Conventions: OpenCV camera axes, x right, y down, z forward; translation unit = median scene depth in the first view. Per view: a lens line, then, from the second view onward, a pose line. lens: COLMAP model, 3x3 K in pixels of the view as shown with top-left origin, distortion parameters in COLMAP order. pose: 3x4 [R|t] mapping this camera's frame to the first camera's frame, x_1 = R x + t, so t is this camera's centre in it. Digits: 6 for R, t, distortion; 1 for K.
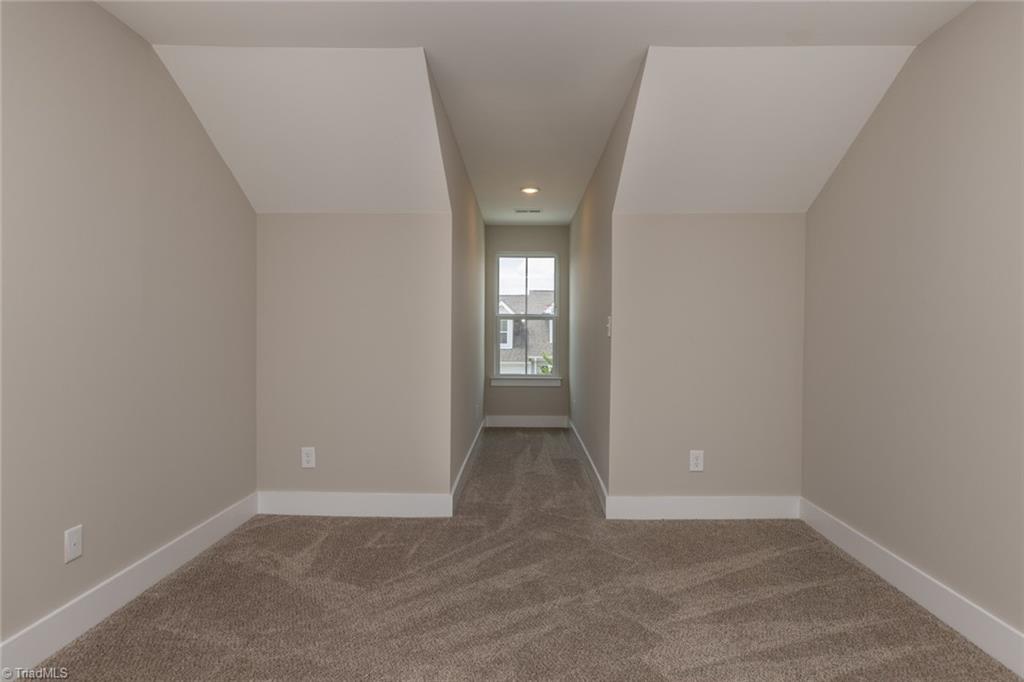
lens RADIAL K [[538.9, 0, 517.6], [0, 538.9, 333.0], [0, 0, 1]] dist [0.002096, -0.001322]
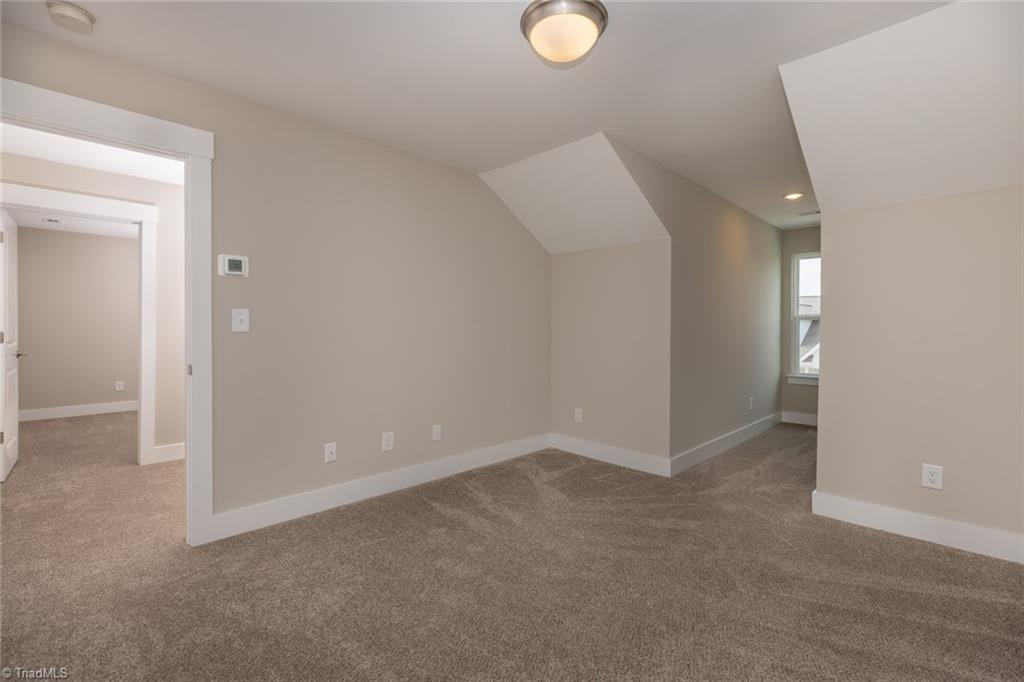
lens RADIAL K [[457.4, 0, 511.9], [0, 457.4, 340.4], [0, 0, 1]] dist [0.010640, -0.000576]
pose [[0.713959, 0.016393, -0.699996, 0.426732], [-0.005046, 0.999820, 0.018268, 0.001978], [0.700169, -0.009511, 0.713913, -0.030656]]
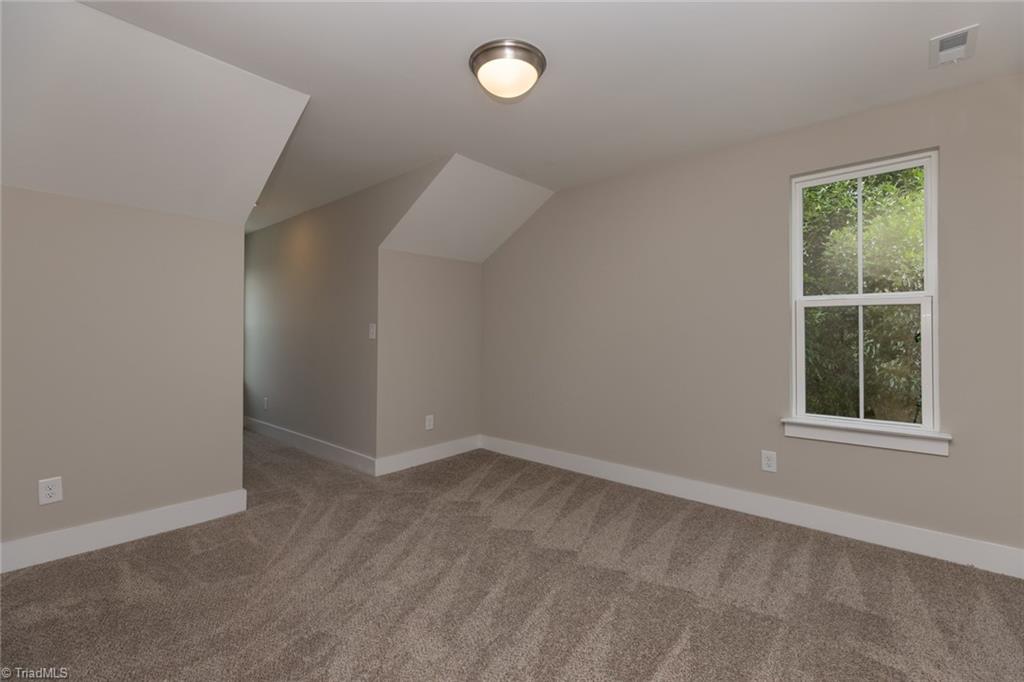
lens RADIAL K [[457.4, 0, 513.4], [0, 457.4, 336.0], [0, 0, 1]] dist [0.010640, -0.000576]
pose [[0.652641, -0.005438, 0.757648, -0.547316], [0.008208, 0.999966, 0.000106, 0.001372], [-0.757623, 0.006149, 0.652664, 0.004515]]
